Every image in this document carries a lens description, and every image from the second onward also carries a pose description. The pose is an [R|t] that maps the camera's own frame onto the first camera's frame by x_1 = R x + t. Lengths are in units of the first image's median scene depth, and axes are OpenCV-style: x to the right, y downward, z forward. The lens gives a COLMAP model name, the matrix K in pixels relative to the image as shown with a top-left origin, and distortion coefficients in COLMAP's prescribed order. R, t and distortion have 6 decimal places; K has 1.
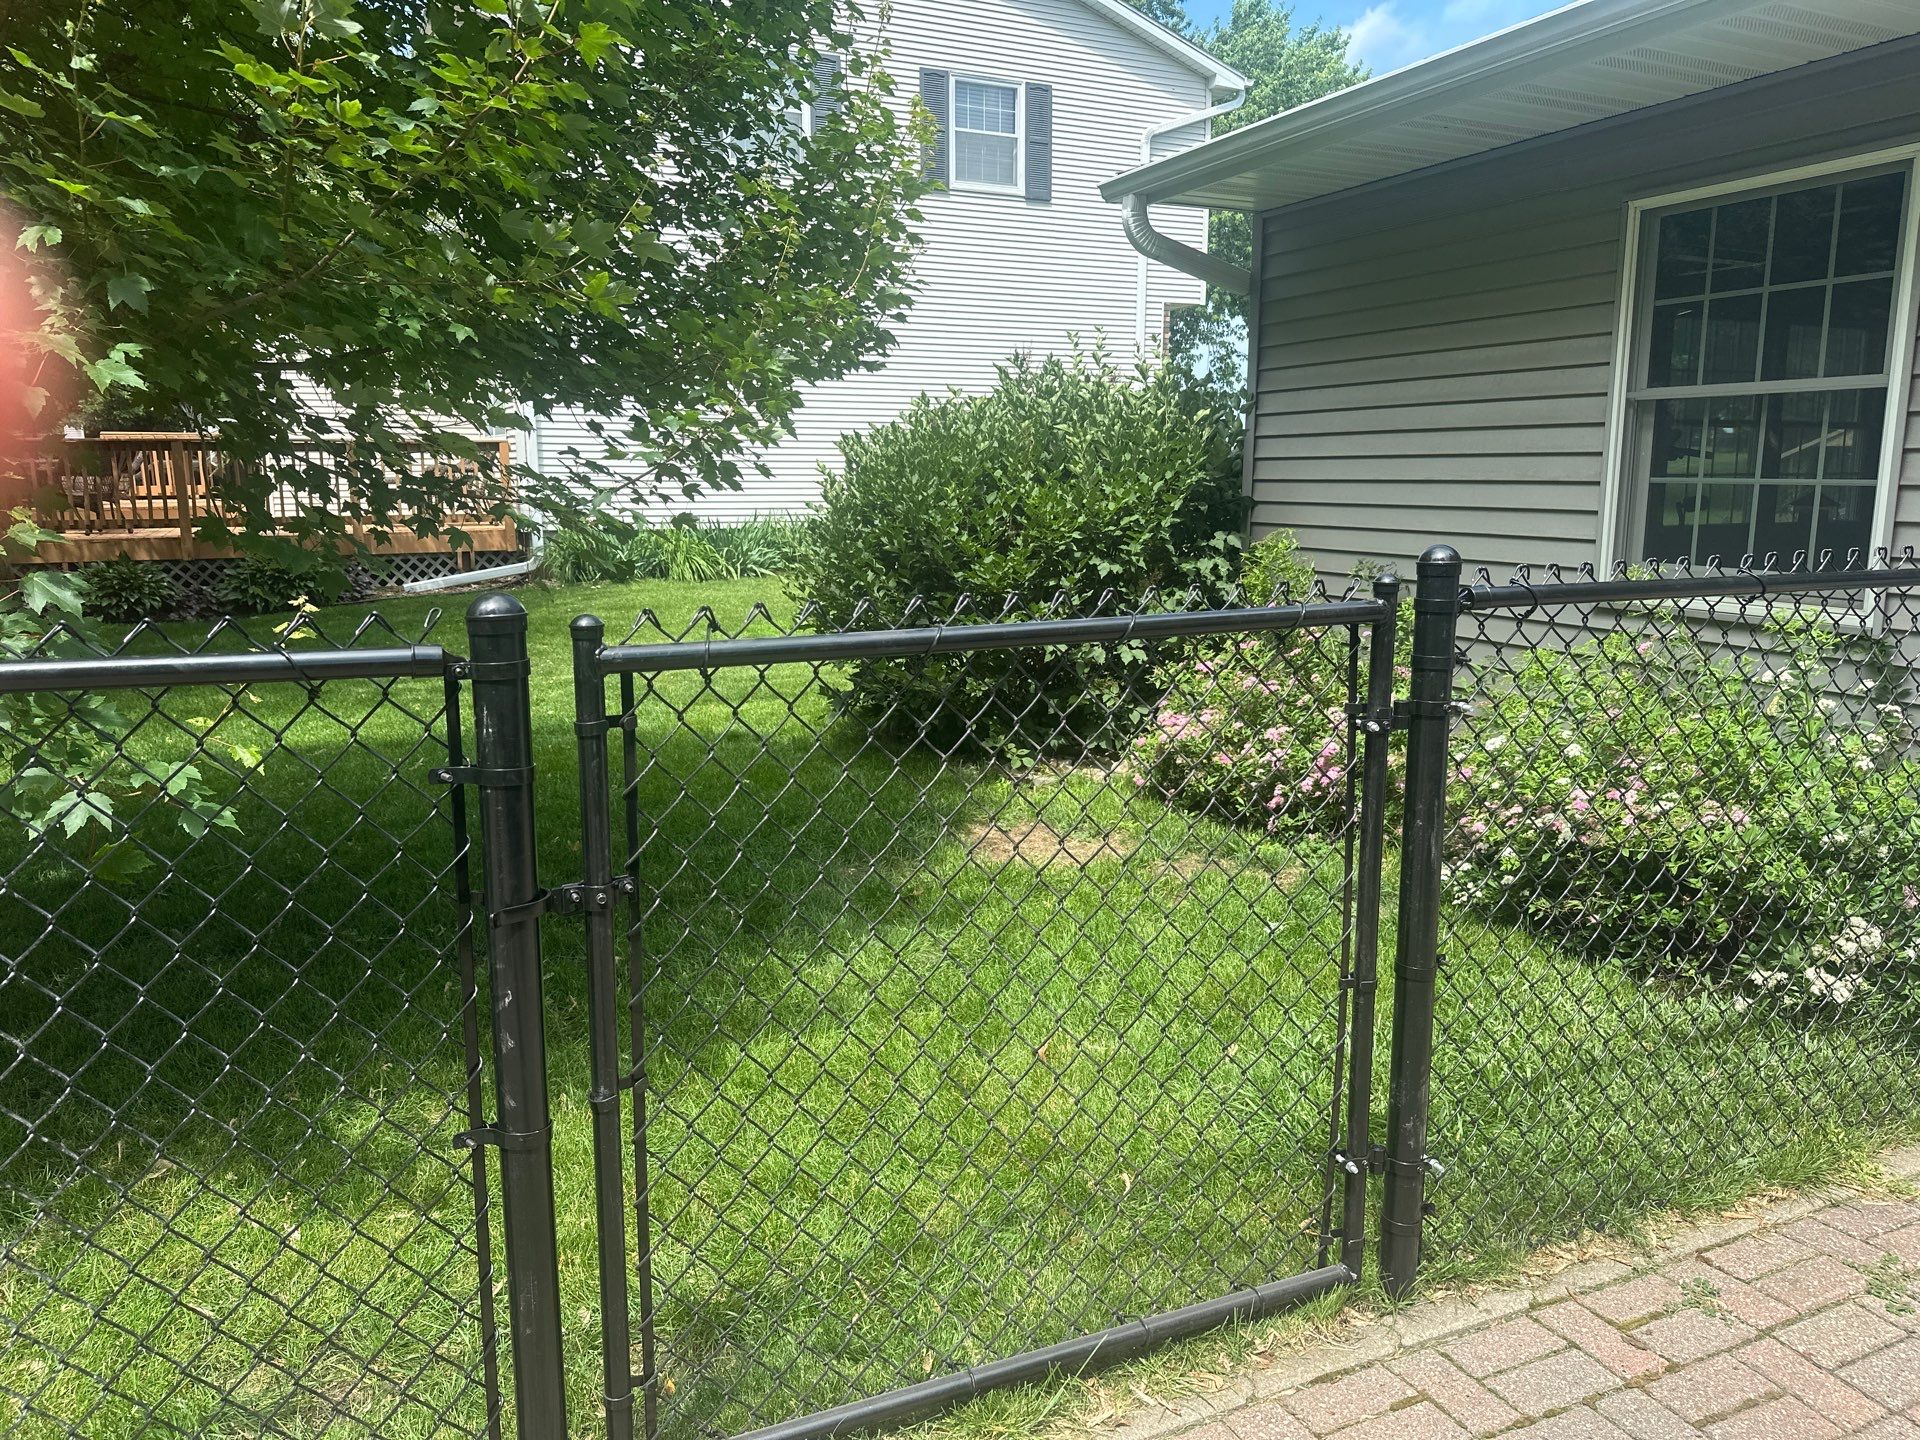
lens RADIAL K [[1341.0, 0, 965.6], [0, 1341.0, 714.6], [0, 0, 1]] dist [0.053539, -0.070052]
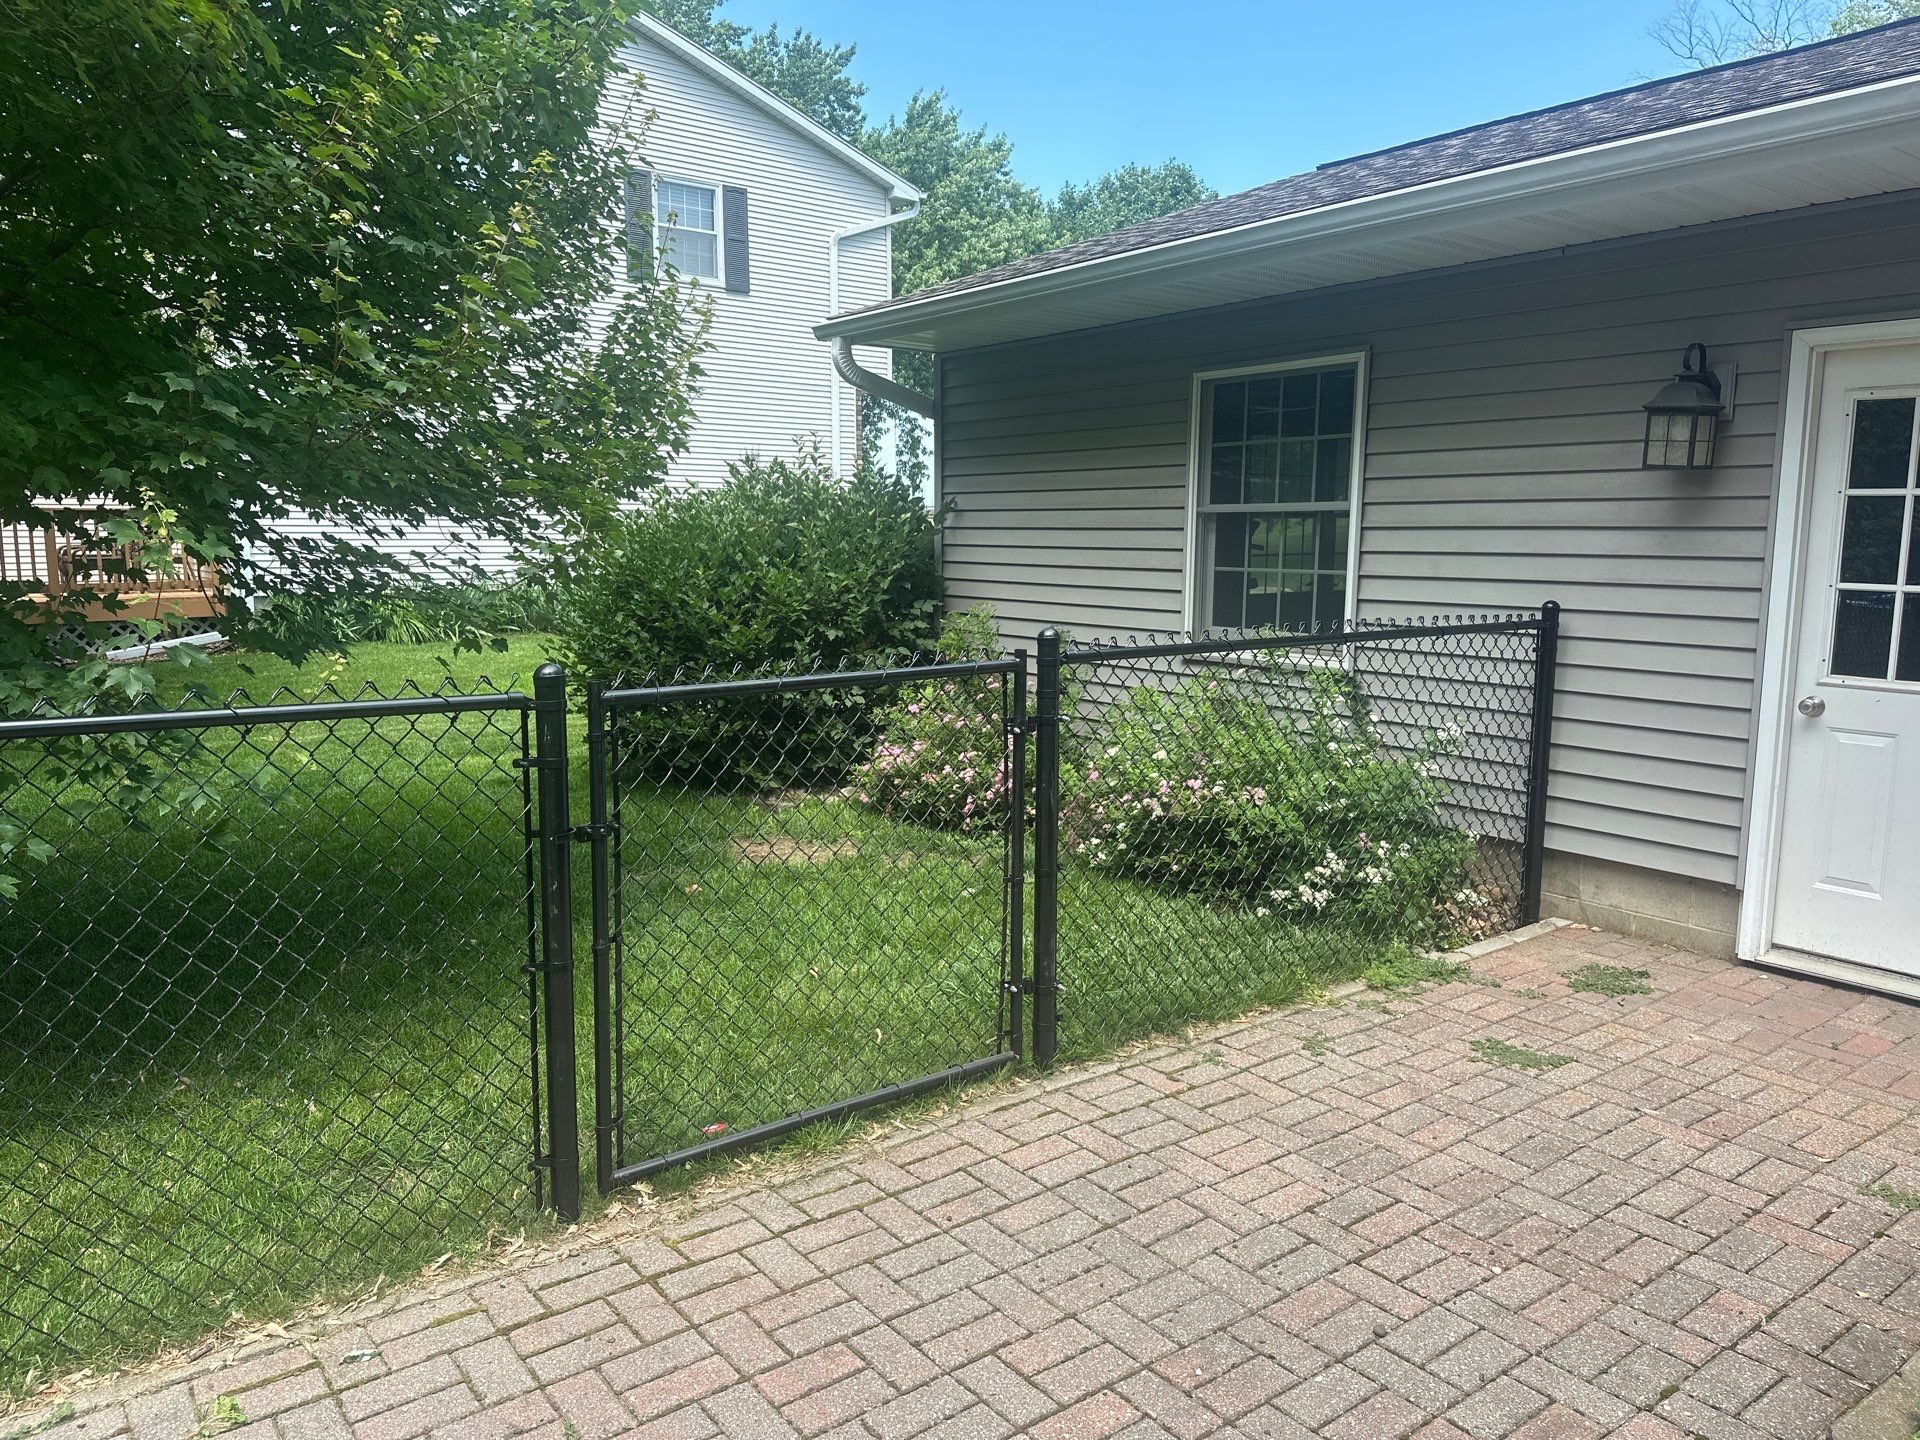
lens RADIAL K [[1341.0, 0, 943.2], [0, 1341.0, 718.6], [0, 0, 1]] dist [0.053539, -0.070052]
pose [[0.978060, -0.026511, 0.206631, -0.079592], [0.034338, 0.998818, -0.034389, 0.026284], [-0.205475, 0.040729, 0.977815, -0.364371]]
